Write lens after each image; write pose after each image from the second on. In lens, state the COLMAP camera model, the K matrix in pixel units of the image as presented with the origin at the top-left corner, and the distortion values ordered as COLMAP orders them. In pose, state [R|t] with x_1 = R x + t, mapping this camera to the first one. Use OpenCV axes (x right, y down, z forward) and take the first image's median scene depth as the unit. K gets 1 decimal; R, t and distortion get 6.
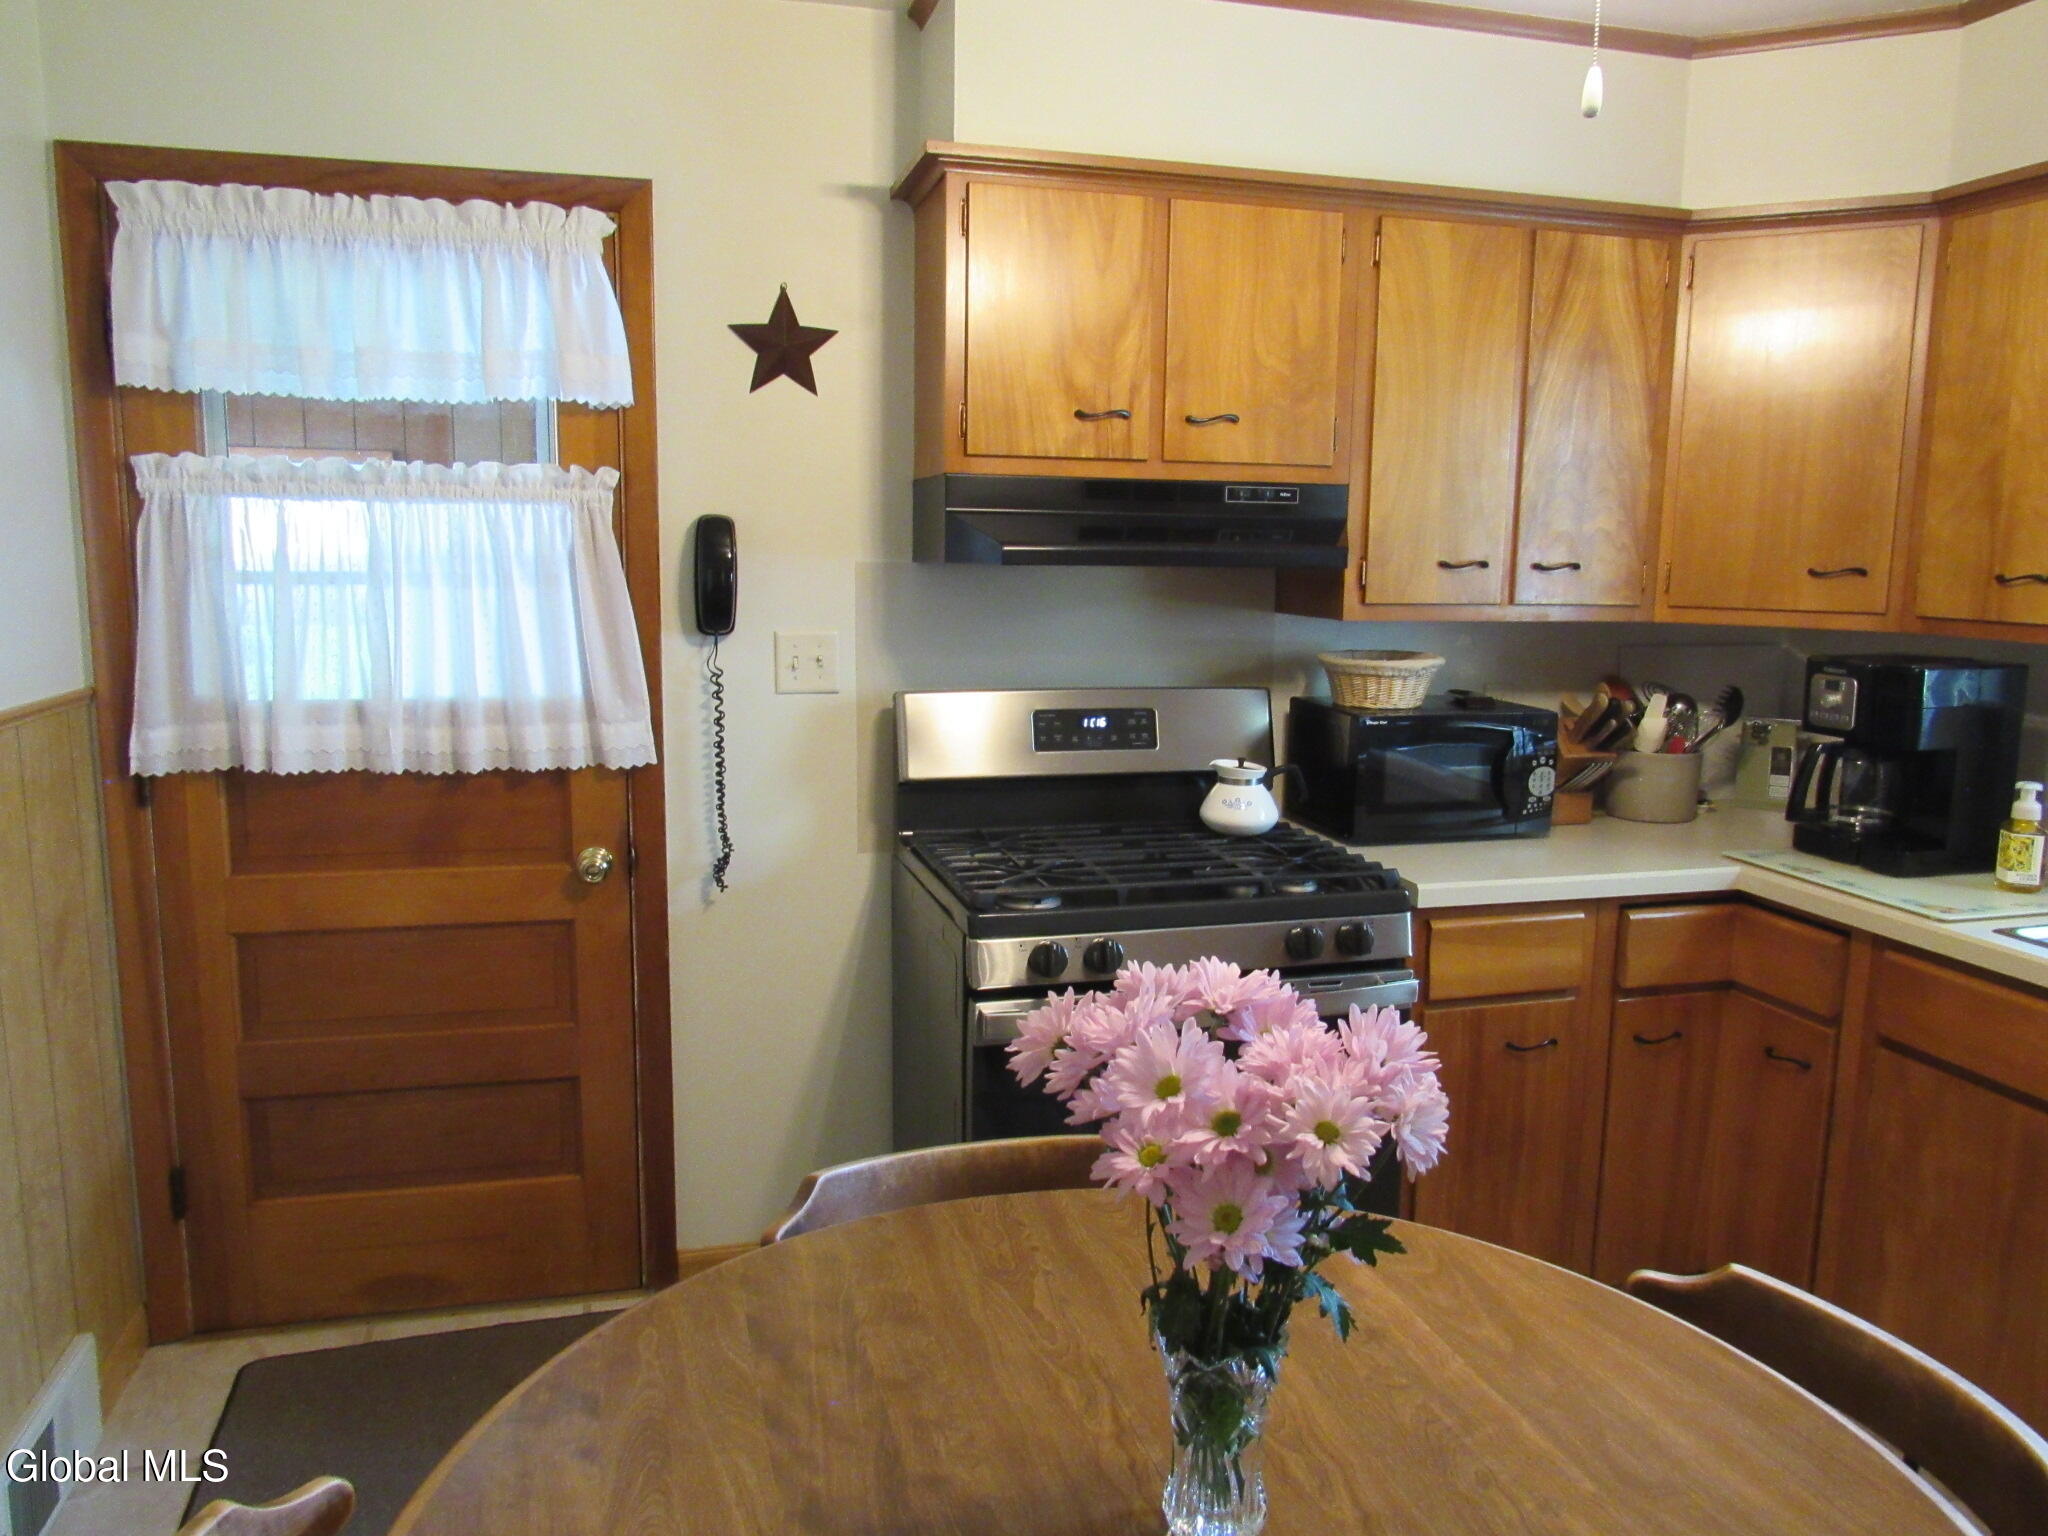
lens RADIAL K [[1465.6, 0, 1022.7], [0, 1465.6, 773.6], [0, 0, 1]] dist [-0.024785, 0.004299]
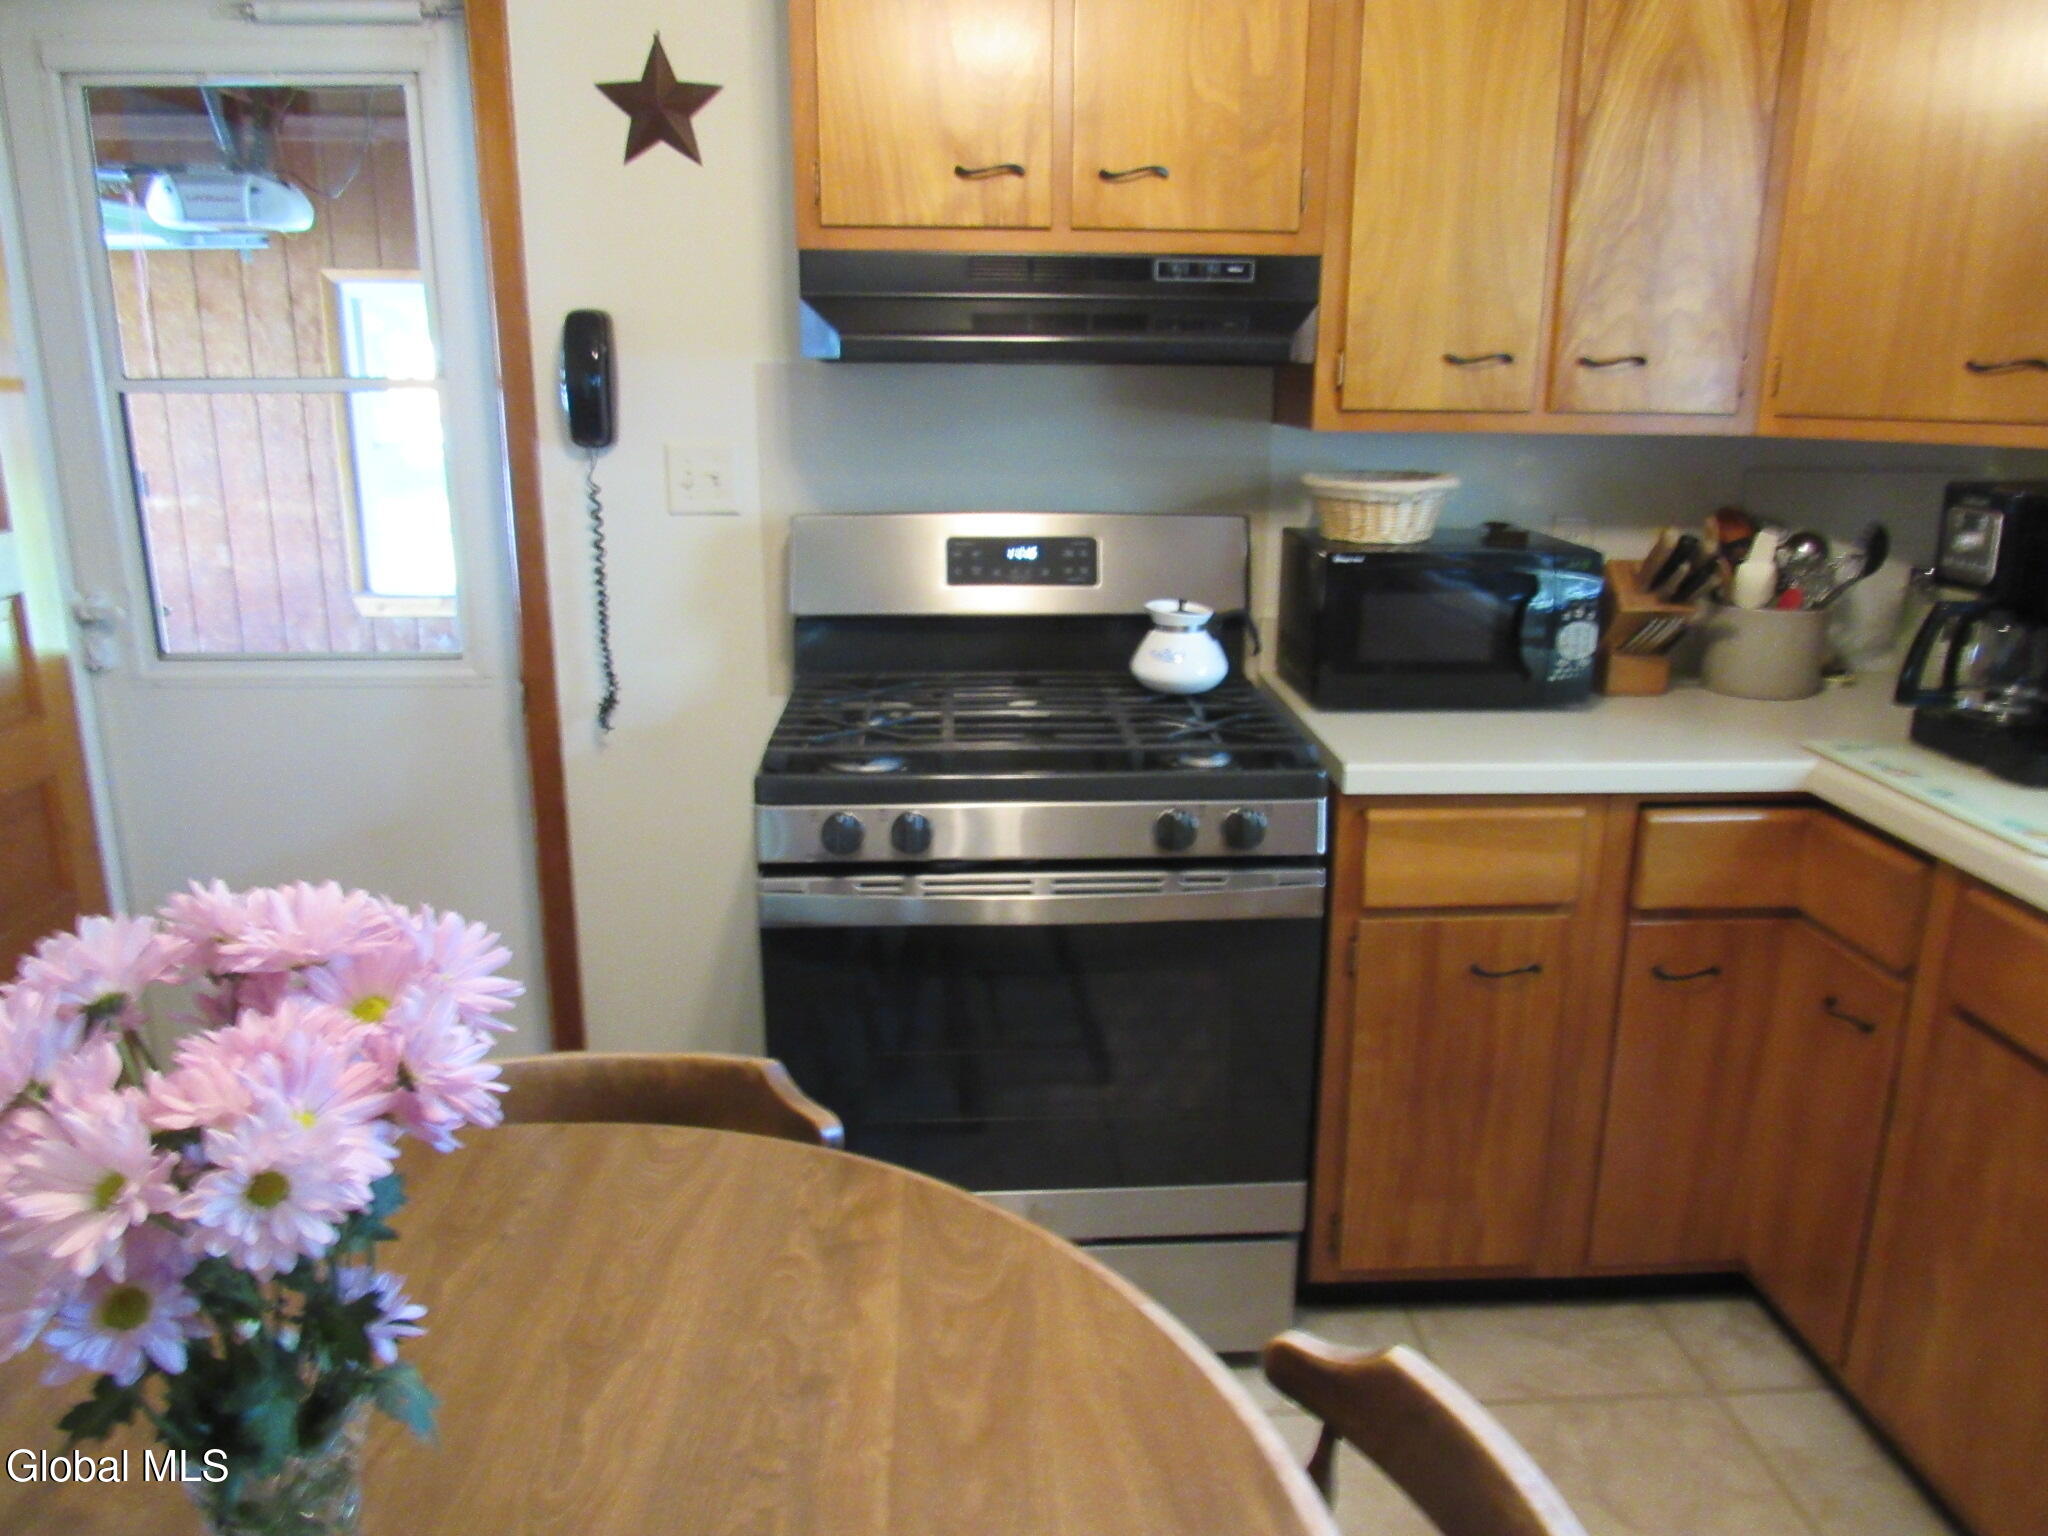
lens RADIAL K [[1465.6, 0, 1025.8], [0, 1465.6, 769.7], [0, 0, 1]] dist [-0.024785, 0.004299]
pose [[0.975420, 0.050336, -0.214528, 0.249851], [-0.026220, 0.993156, 0.113814, -0.007392], [0.218789, -0.105391, 0.970064, 0.171343]]
